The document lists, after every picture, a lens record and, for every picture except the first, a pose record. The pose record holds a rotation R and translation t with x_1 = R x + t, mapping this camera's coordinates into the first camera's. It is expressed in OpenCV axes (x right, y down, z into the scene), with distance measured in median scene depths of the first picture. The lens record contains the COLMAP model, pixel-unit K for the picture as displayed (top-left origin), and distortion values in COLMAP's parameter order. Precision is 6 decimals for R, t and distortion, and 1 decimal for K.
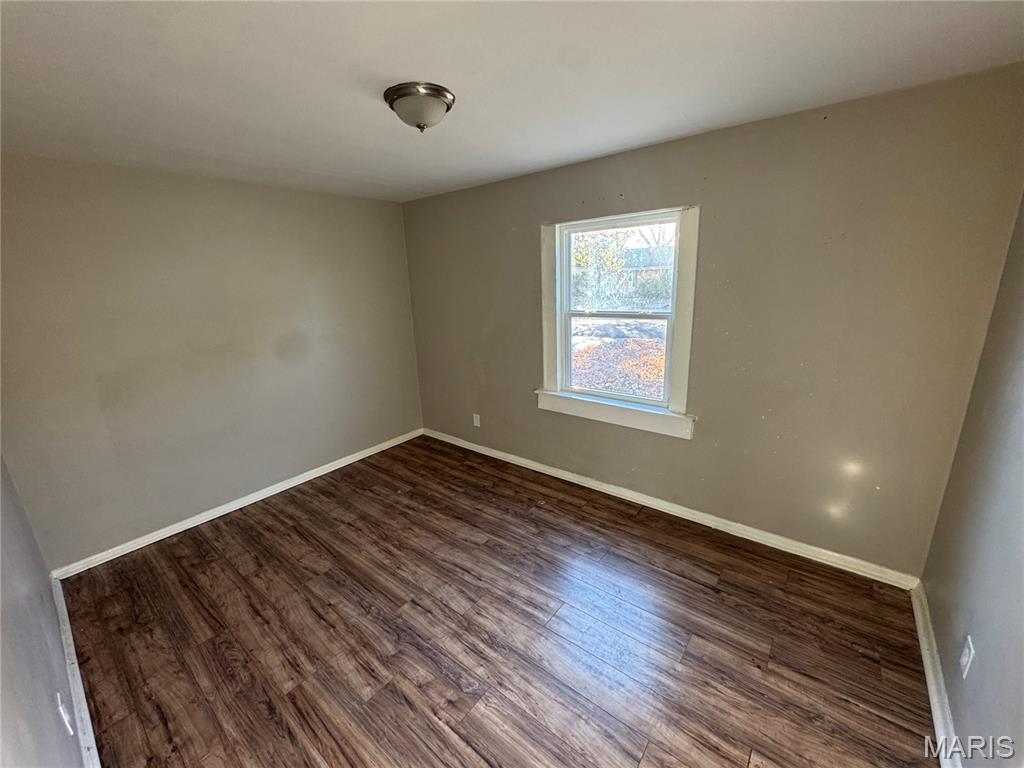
lens RADIAL K [[411.4, 0, 510.6], [0, 411.4, 383.6], [0, 0, 1]] dist [-0.000663, -0.000478]
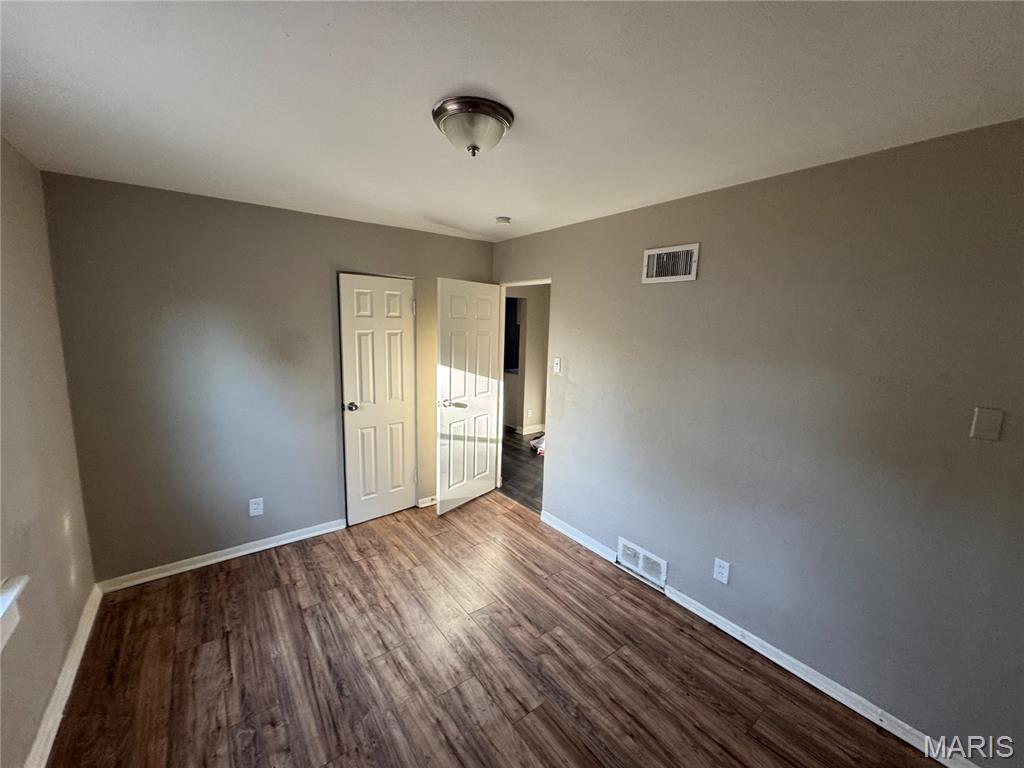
lens RADIAL K [[411.4, 0, 510.6], [0, 411.4, 383.6], [0, 0, 1]] dist [-0.000663, -0.000478]
pose [[-0.968904, -0.022906, 0.246374, -0.433846], [0.075064, 0.921571, 0.380882, -0.419633], [-0.235775, 0.387532, -0.891195, 1.636023]]
